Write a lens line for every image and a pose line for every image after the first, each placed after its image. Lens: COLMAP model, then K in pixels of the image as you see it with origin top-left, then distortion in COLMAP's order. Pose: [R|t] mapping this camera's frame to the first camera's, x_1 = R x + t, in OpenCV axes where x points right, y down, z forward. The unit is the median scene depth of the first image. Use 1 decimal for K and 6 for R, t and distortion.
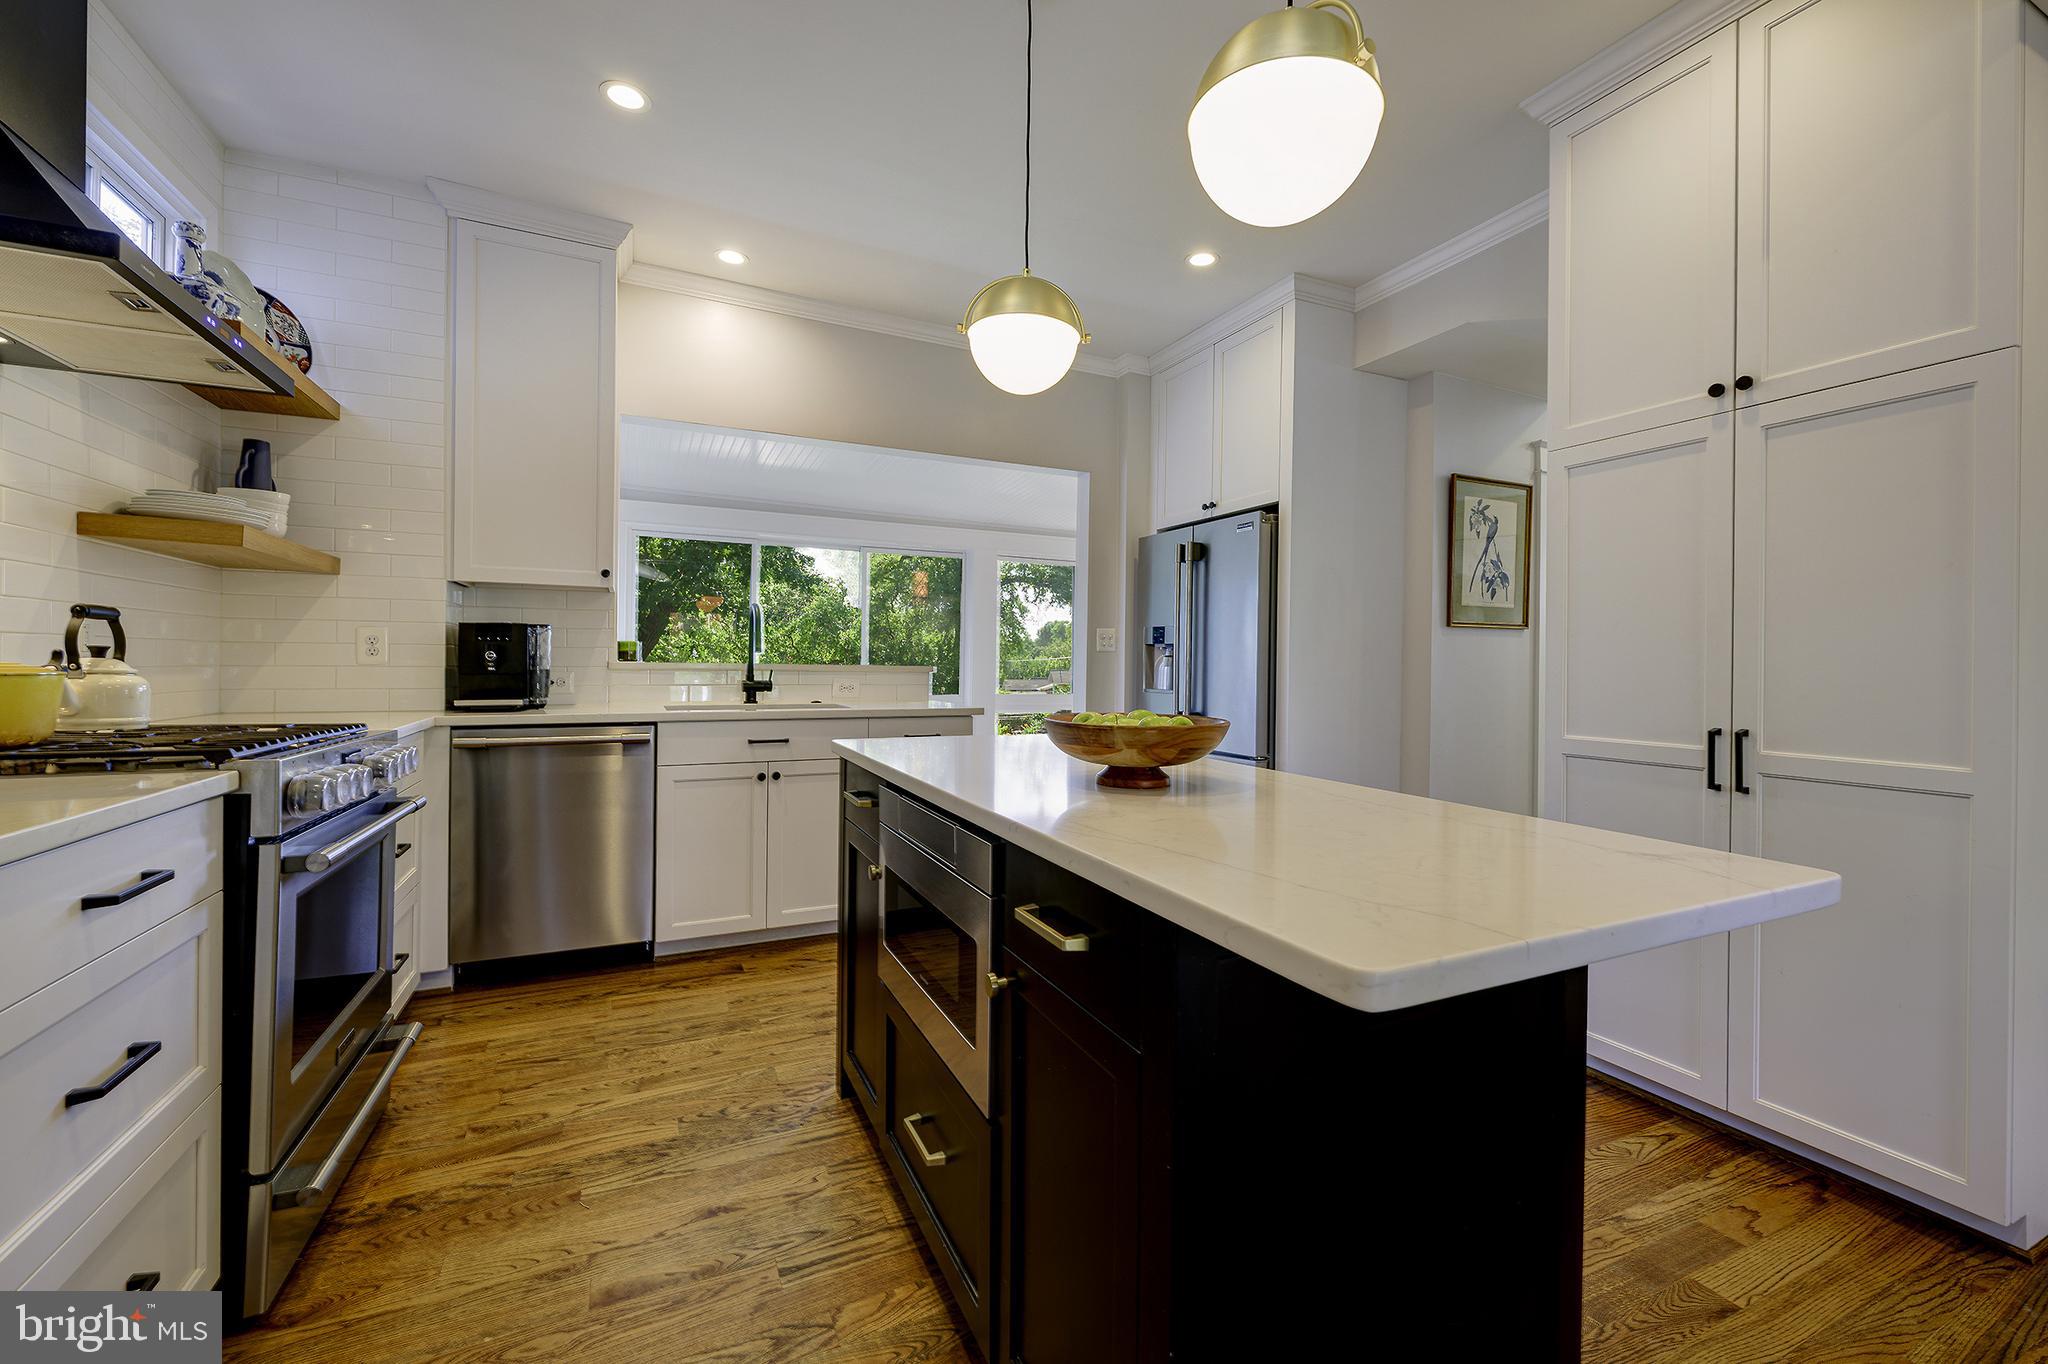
lens RADIAL K [[822.5, 0, 1022.1], [0, 822.5, 671.2], [0, 0, 1]] dist [0.001392, 0.000035]
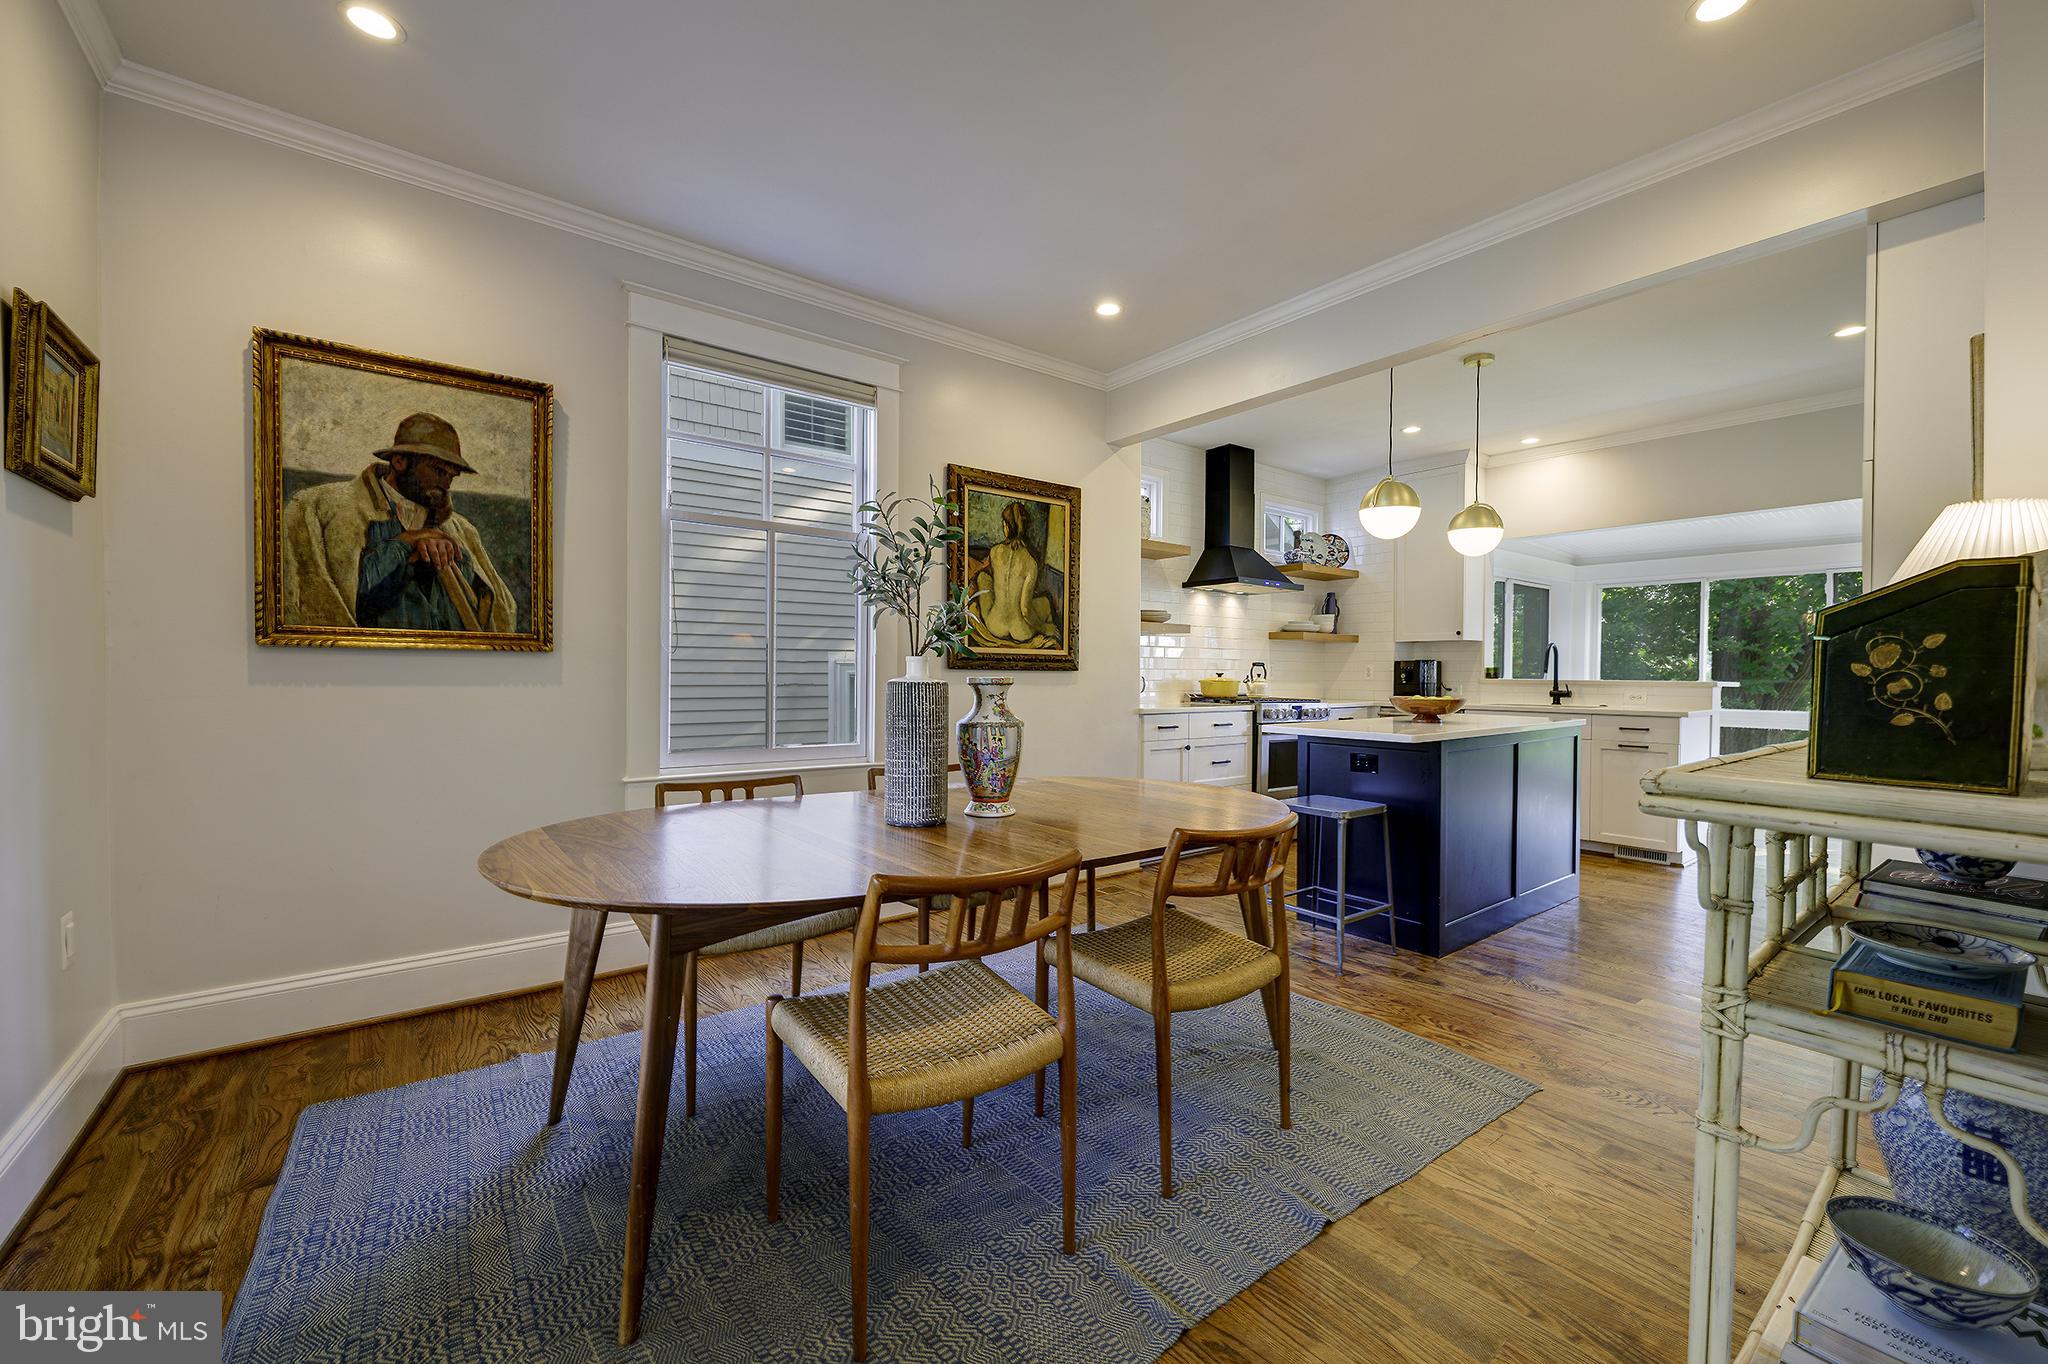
lens RADIAL K [[822.5, 0, 1024.9], [0, 822.5, 683.1], [0, 0, 1]] dist [0.001392, 0.000035]
pose [[0.218193, -0.000614, -0.975905, 2.663082], [-0.011970, 0.999923, -0.003305, 0.040355], [0.975832, 0.012403, 0.218169, -0.951751]]
